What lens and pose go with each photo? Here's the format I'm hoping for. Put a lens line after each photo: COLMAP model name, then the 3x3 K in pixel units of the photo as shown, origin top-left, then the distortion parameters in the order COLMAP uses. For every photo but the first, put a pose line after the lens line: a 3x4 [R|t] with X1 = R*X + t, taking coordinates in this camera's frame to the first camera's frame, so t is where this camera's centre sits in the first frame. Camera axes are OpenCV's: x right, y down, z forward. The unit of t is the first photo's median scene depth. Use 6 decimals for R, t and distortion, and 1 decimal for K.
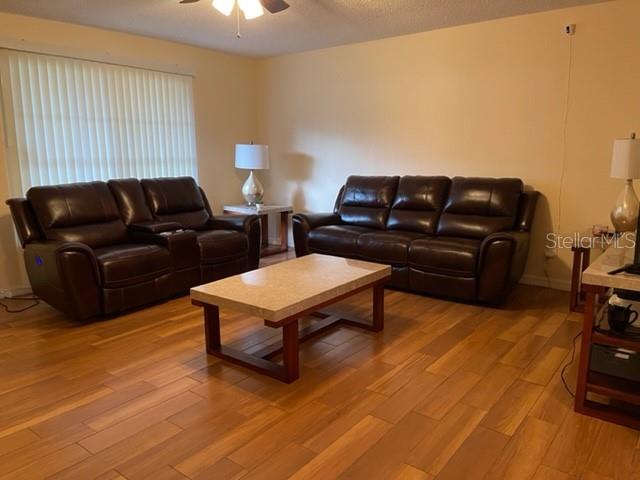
lens RADIAL K [[481.9, 0, 320.0], [0, 481.9, 240.0], [0, 0, 1]] dist [0.074574, -0.108031]
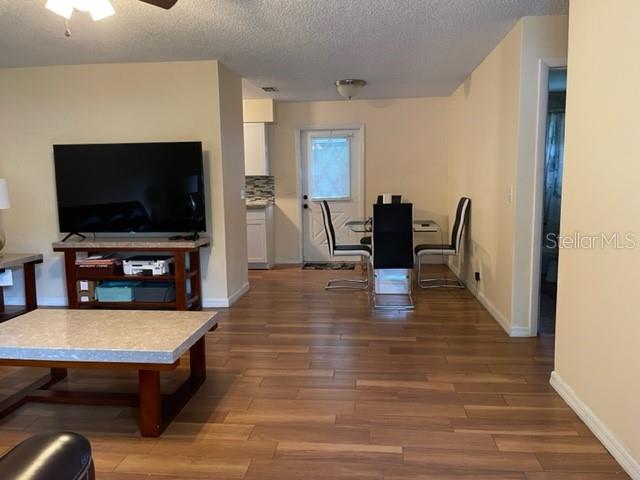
lens RADIAL K [[481.9, 0, 320.0], [0, 481.9, 240.0], [0, 0, 1]] dist [0.074574, -0.108031]
pose [[-0.529157, -0.089013, 0.843842, -0.696285], [0.172875, 0.962315, 0.209916, -0.133806], [-0.830727, 0.256958, -0.493827, 0.752990]]
